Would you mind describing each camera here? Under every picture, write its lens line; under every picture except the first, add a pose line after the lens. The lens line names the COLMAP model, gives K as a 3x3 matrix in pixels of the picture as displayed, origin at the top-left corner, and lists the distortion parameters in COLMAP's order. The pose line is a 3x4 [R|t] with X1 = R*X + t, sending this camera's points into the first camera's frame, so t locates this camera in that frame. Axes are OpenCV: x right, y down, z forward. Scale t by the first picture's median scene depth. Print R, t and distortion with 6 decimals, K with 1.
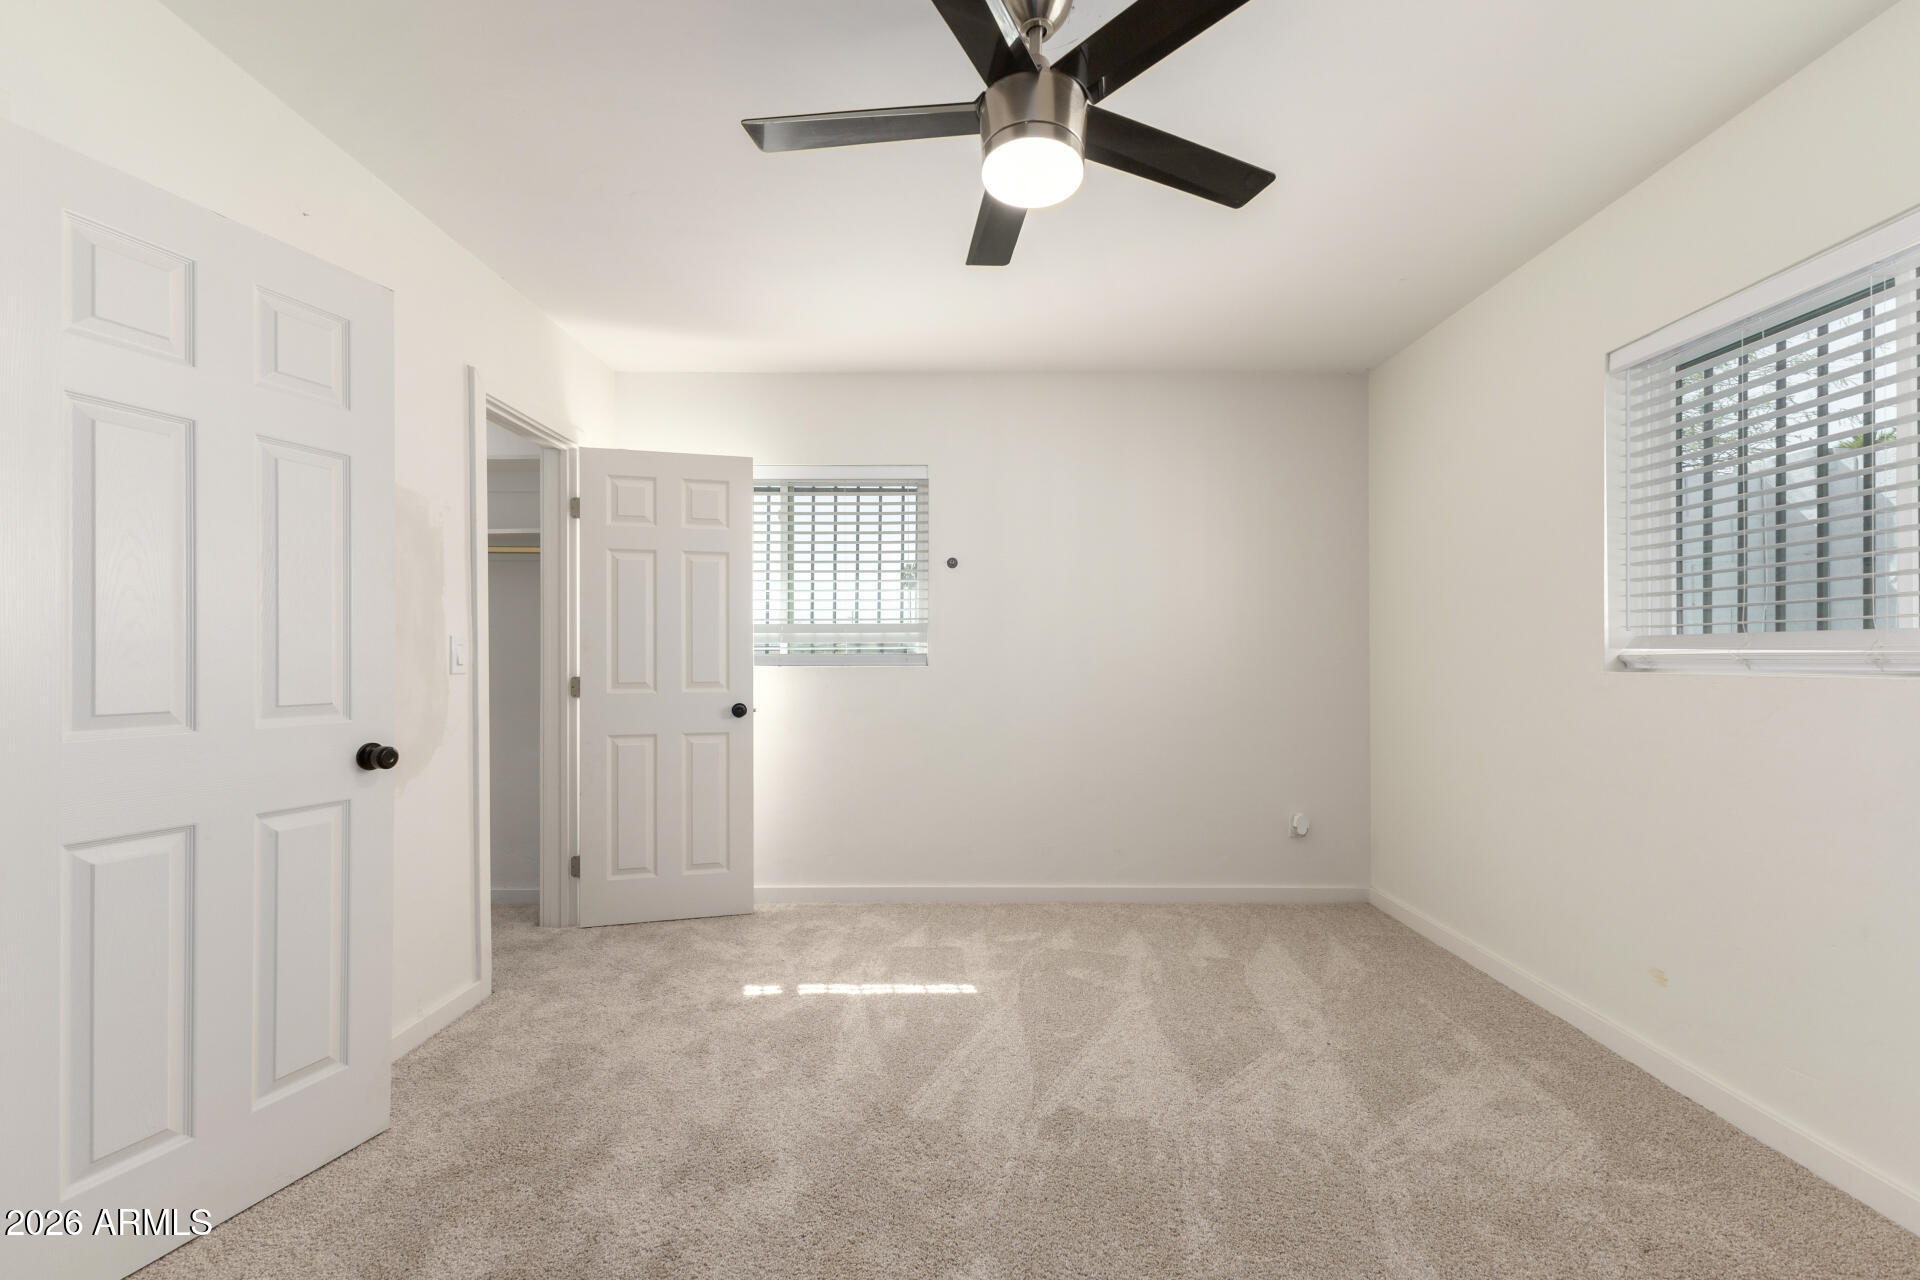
lens RADIAL K [[833.9, 0, 963.7], [0, 833.9, 652.6], [0, 0, 1]] dist [0.013367, -0.001202]
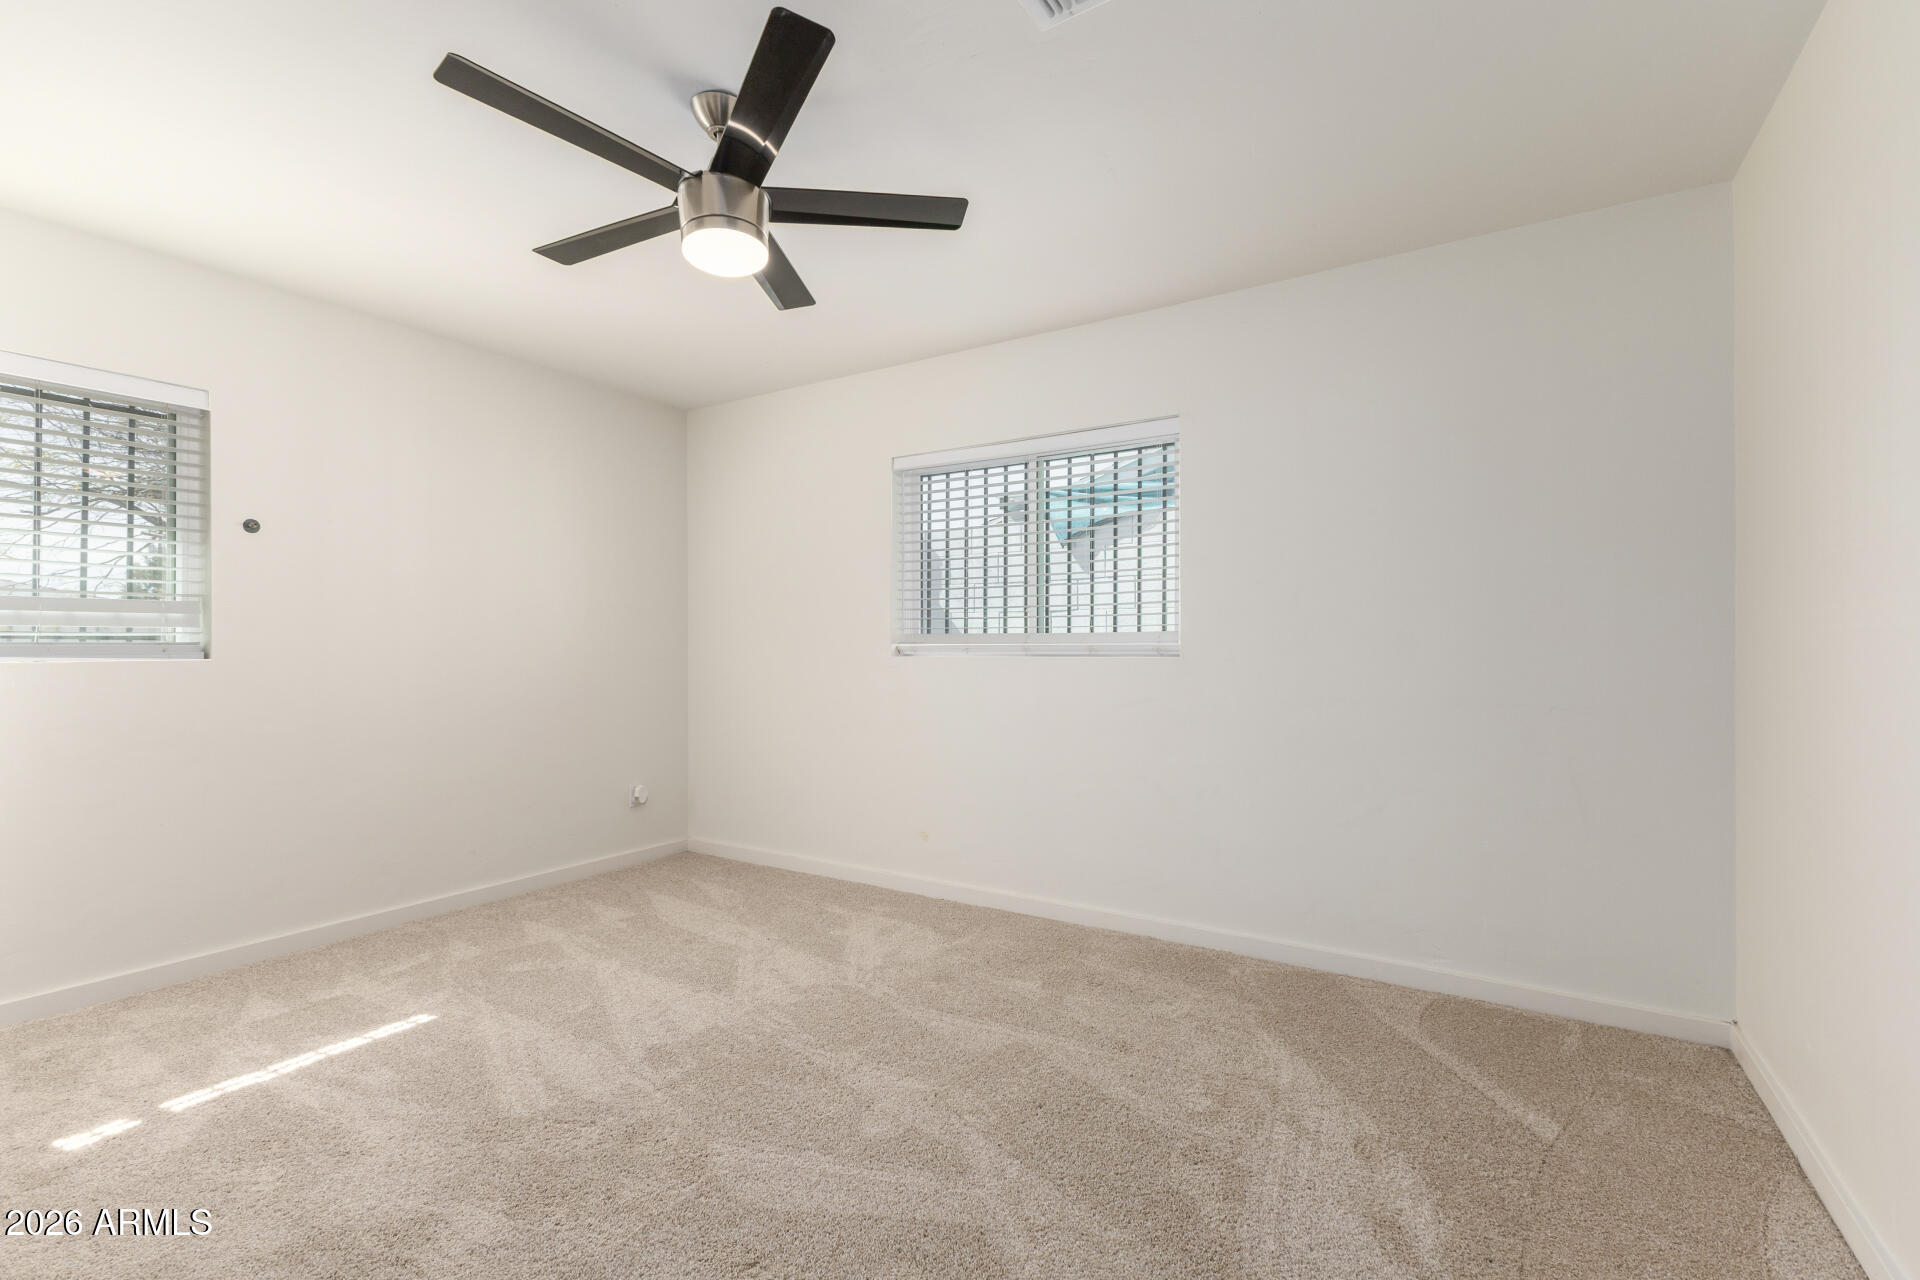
lens RADIAL K [[833.9, 0, 963.7], [0, 833.9, 652.6], [0, 0, 1]] dist [0.013367, -0.001202]
pose [[0.528428, -0.003184, 0.848972, -0.459042], [-0.005456, 0.999960, 0.007146, 0.000886], [-0.848961, -0.008408, 0.528389, 0.035835]]
